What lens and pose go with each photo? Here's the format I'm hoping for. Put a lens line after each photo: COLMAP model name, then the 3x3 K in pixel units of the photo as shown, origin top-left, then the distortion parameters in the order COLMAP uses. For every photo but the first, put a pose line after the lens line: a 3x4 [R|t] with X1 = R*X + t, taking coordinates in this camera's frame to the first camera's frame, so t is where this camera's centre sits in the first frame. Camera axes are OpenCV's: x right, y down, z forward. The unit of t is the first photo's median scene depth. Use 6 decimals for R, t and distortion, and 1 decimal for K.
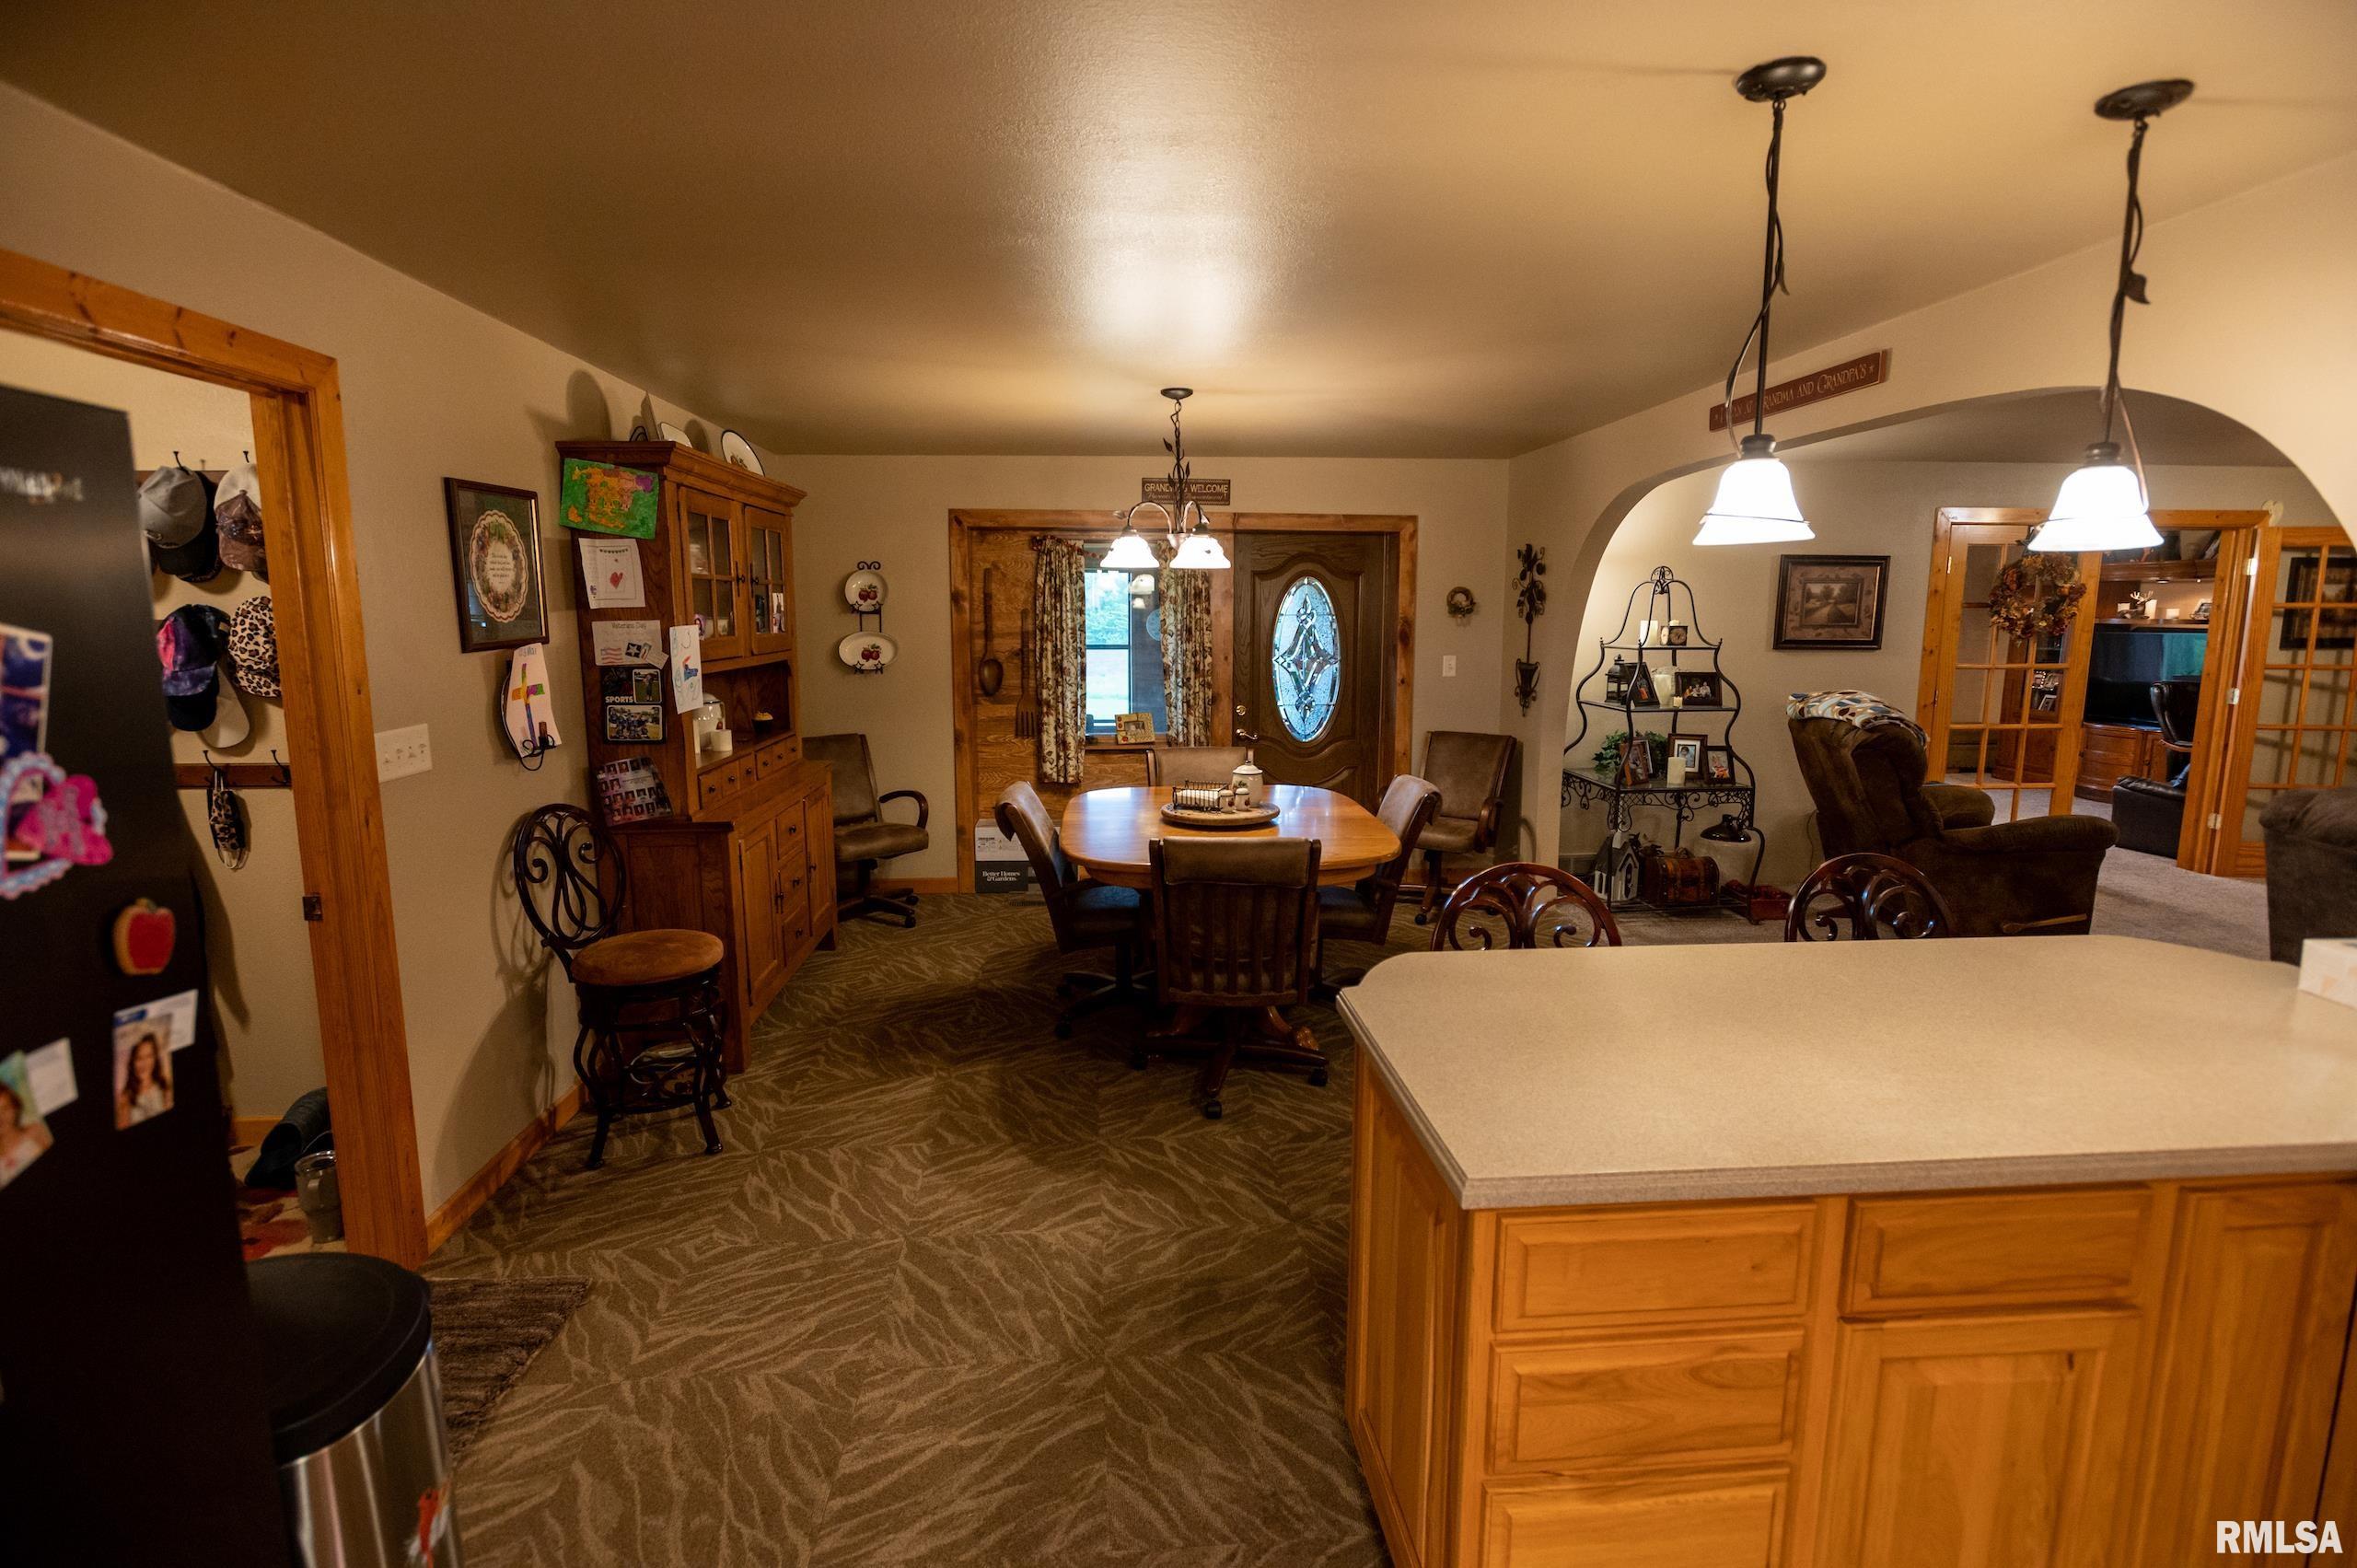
lens RADIAL K [[1121.8, 0, 1183.6], [0, 1121.8, 776.4], [0, 0, 1]] dist [-0.002692, -0.005529]
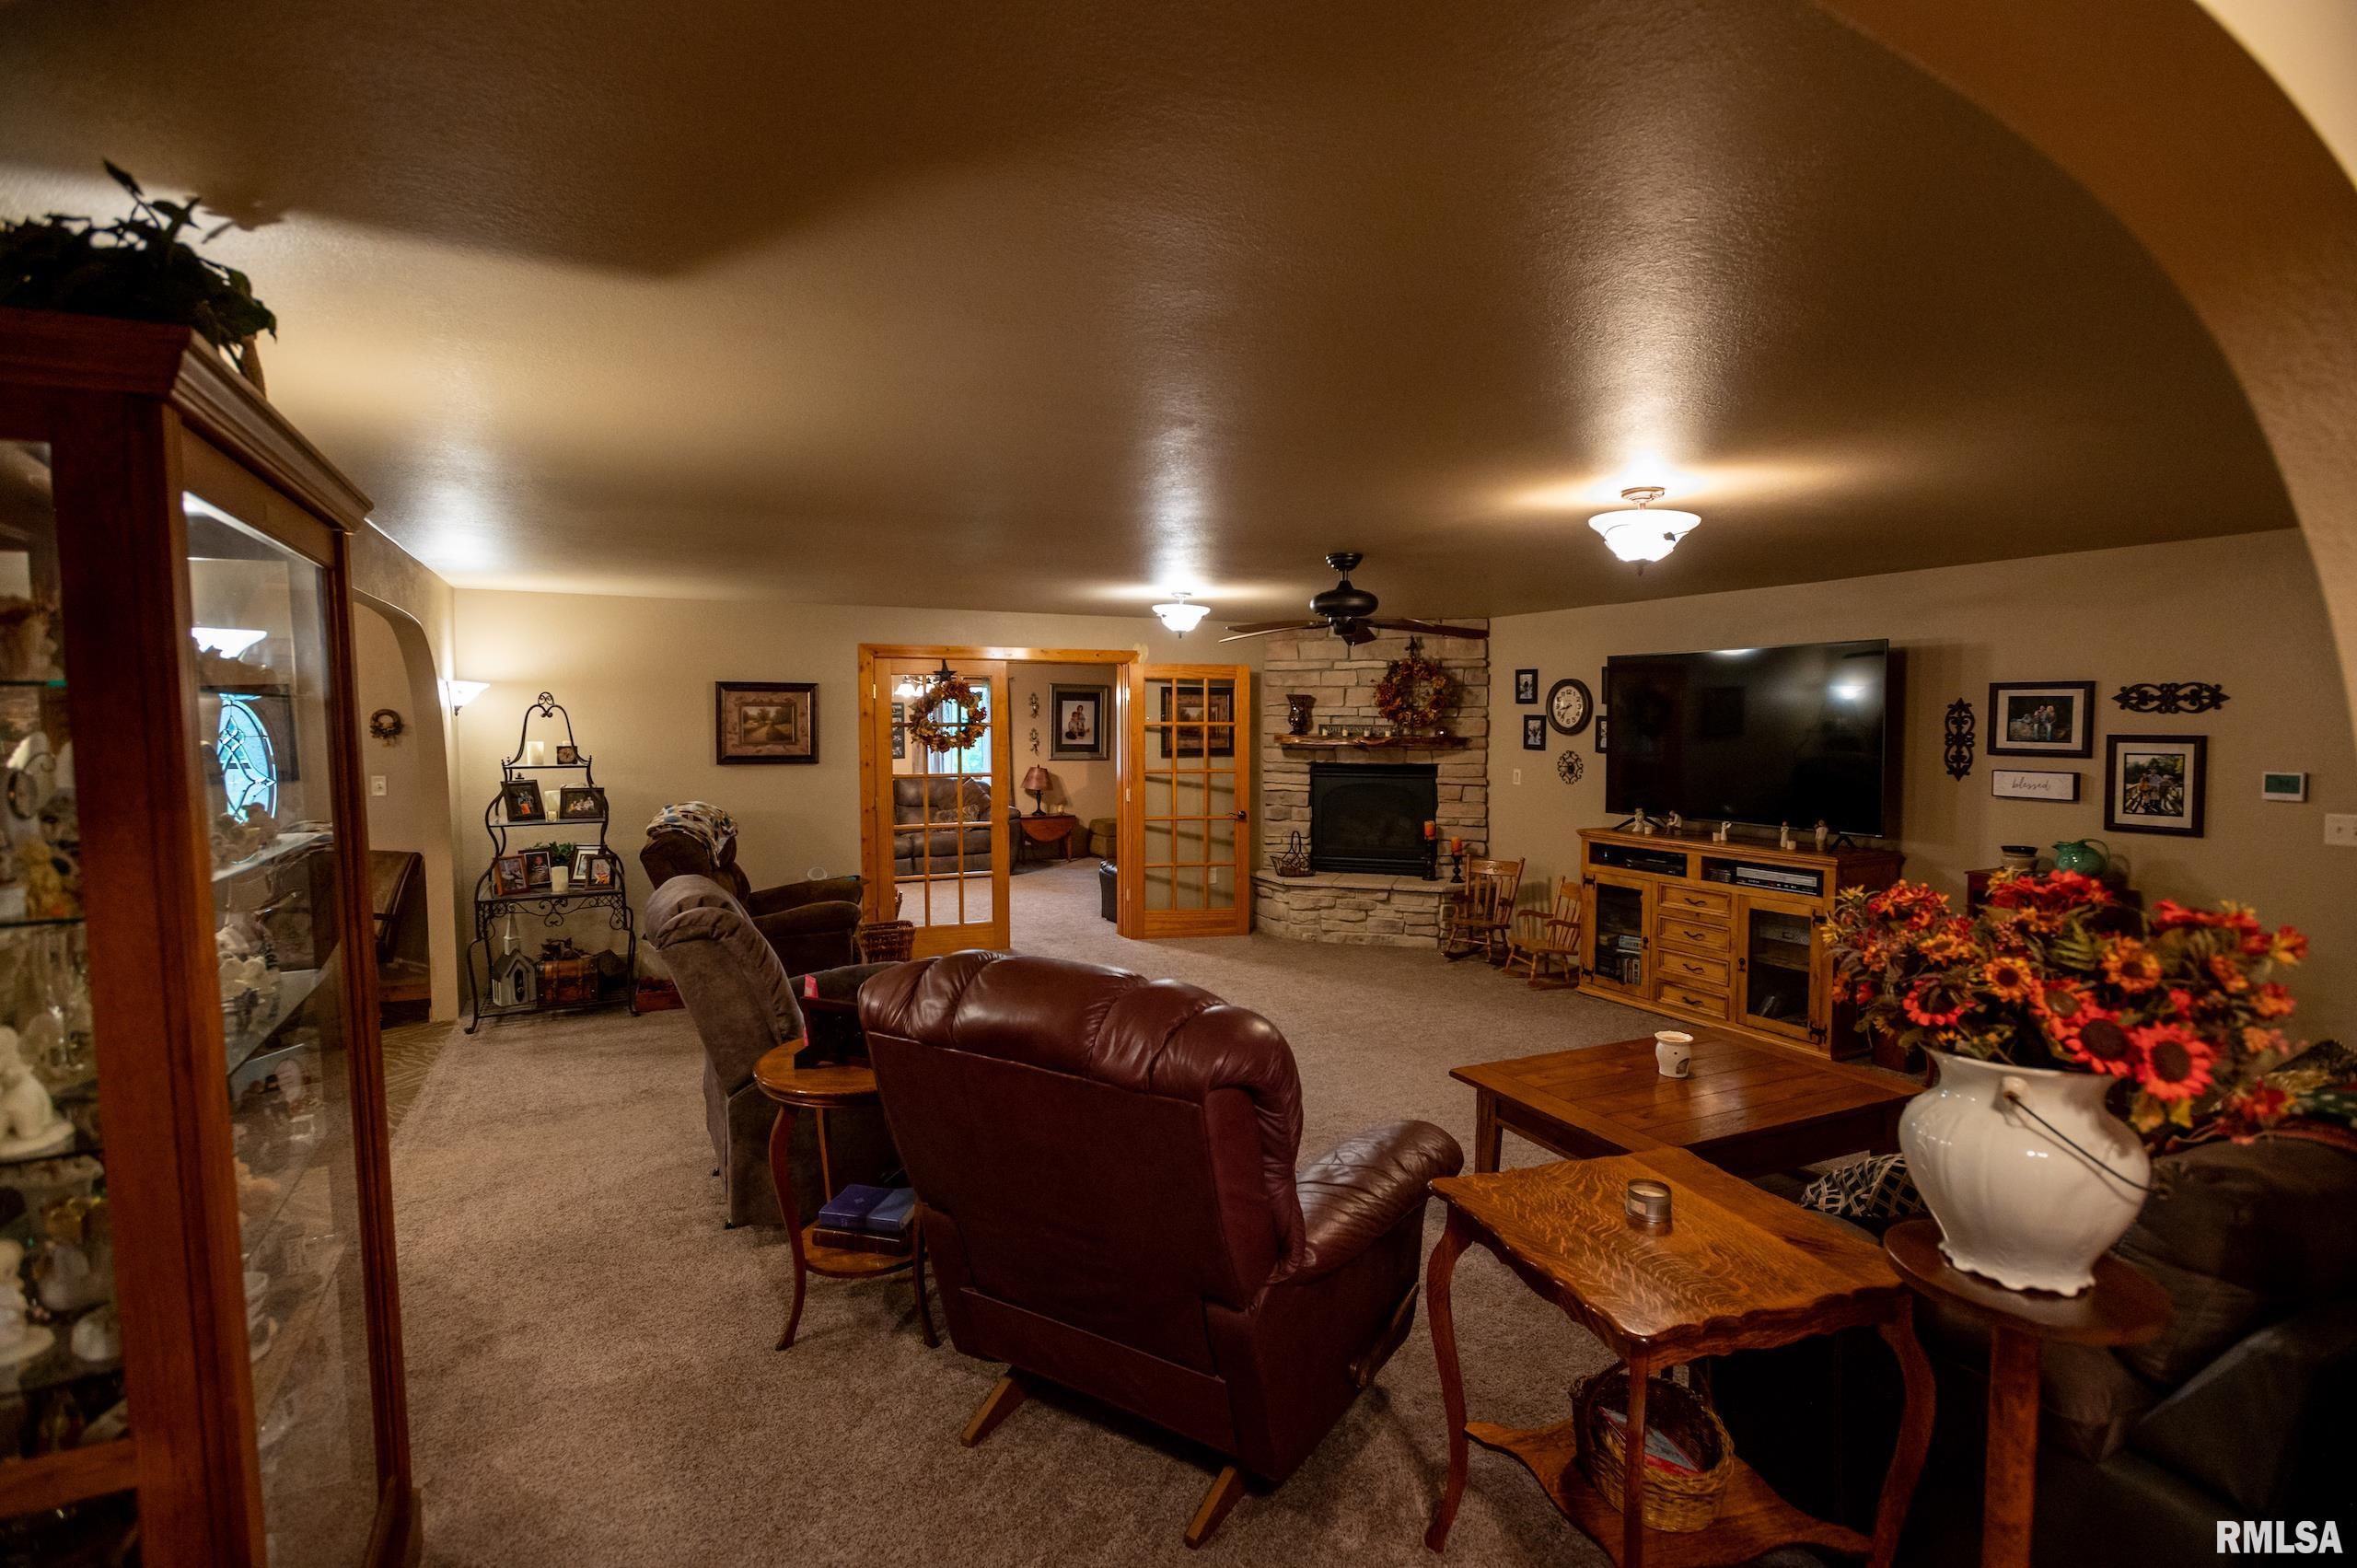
lens RADIAL K [[1114.7, 0, 1177.1], [0, 1114.7, 778.3], [0, 0, 1]] dist [-0.001753, -0.004272]
pose [[0.927118, -0.019855, 0.374243, 1.027221], [0.054041, 0.995242, -0.081075, 0.029816], [-0.370853, 0.095390, 0.923780, -0.381379]]
